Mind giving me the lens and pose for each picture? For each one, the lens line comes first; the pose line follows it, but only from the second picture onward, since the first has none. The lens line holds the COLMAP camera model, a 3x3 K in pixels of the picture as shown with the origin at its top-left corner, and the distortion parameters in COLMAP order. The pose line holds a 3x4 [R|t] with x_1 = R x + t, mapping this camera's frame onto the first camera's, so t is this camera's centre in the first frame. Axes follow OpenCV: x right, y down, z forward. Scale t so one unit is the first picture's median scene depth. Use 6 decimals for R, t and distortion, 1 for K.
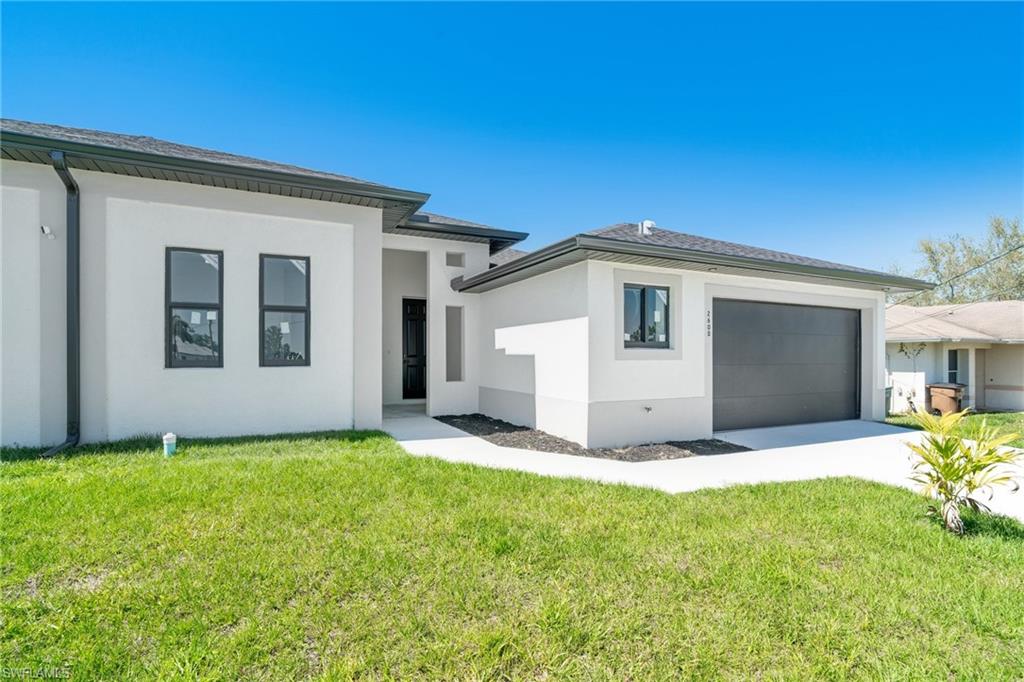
lens RADIAL K [[490.5, 0, 510.1], [0, 490.5, 360.0], [0, 0, 1]] dist [0.000377, 0.000046]
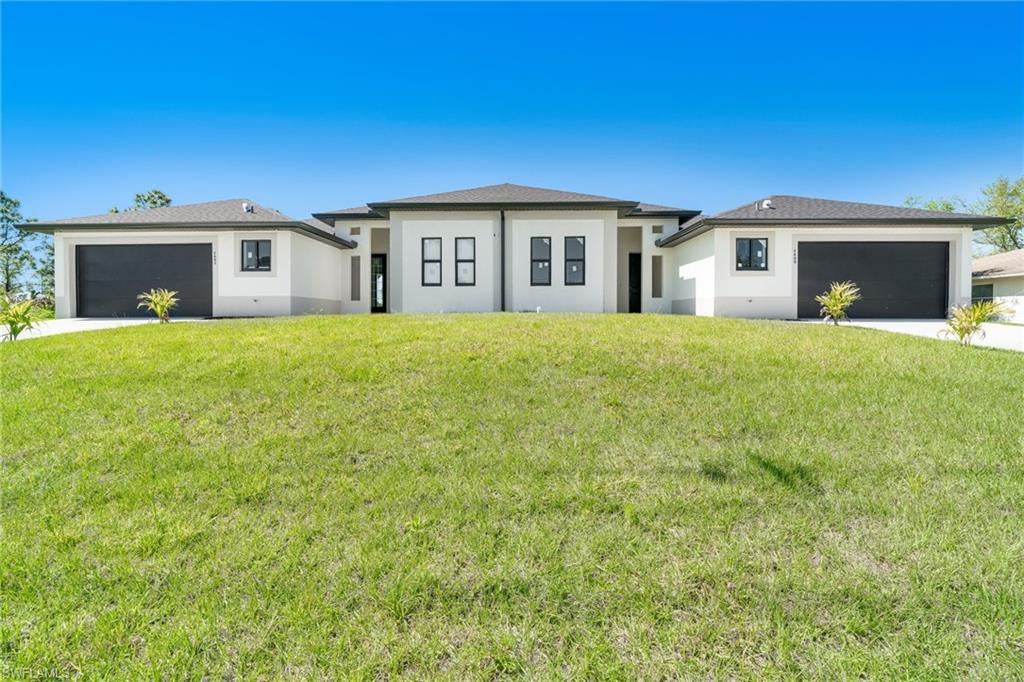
lens RADIAL K [[474.0, 0, 510.5], [0, 474.0, 319.1], [0, 0, 1]] dist [0.001036, 0.000165]
pose [[0.889149, 0.004576, -0.457595, 0.279230], [-0.002356, 0.999983, 0.005422, 0.156023], [0.457611, -0.003743, 0.889144, -1.078155]]
